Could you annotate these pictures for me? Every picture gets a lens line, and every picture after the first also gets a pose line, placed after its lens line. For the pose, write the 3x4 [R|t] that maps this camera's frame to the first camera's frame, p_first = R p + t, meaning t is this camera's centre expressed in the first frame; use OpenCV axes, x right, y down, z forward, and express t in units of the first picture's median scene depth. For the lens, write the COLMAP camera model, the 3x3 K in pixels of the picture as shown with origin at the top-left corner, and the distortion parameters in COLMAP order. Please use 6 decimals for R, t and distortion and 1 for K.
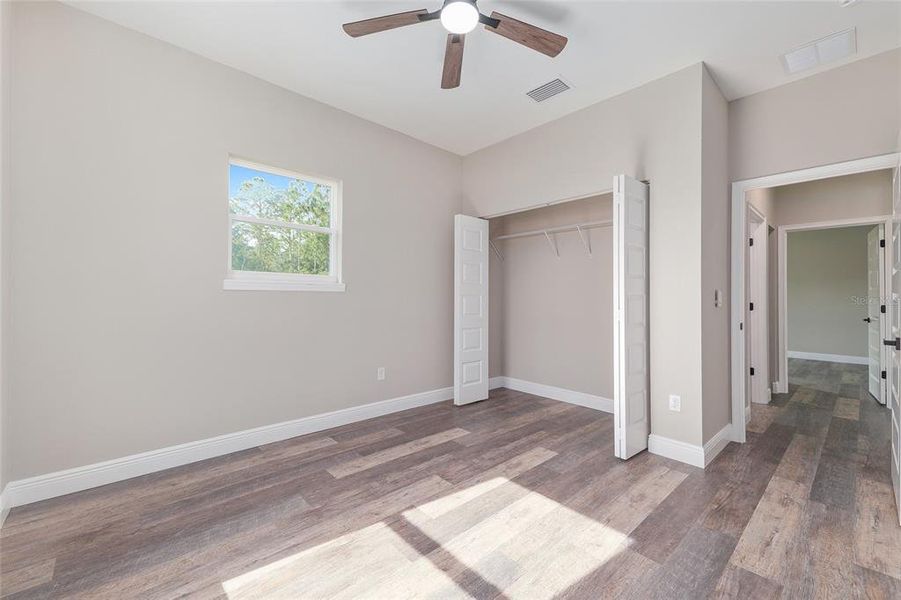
lens RADIAL K [[371.0, 0, 450.5], [0, 371.0, 300.0], [0, 0, 1]] dist [0.018928, -0.000028]
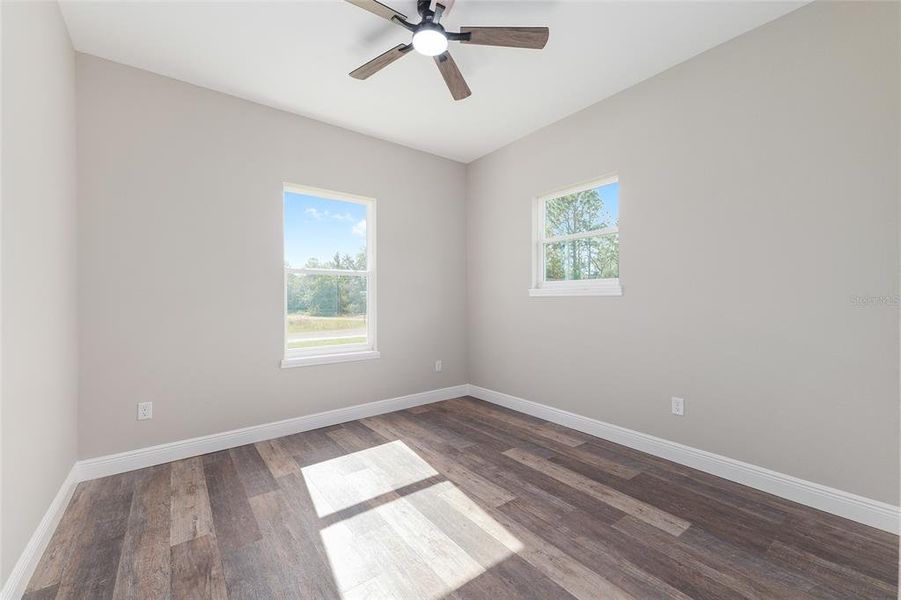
lens RADIAL K [[371.0, 0, 450.5], [0, 371.0, 300.0], [0, 0, 1]] dist [0.018928, -0.000028]
pose [[-0.104876, -0.006746, -0.994462, 0.890308], [-0.000788, 0.999977, -0.006700, -0.008183], [0.994485, 0.000081, -0.104879, 0.935089]]
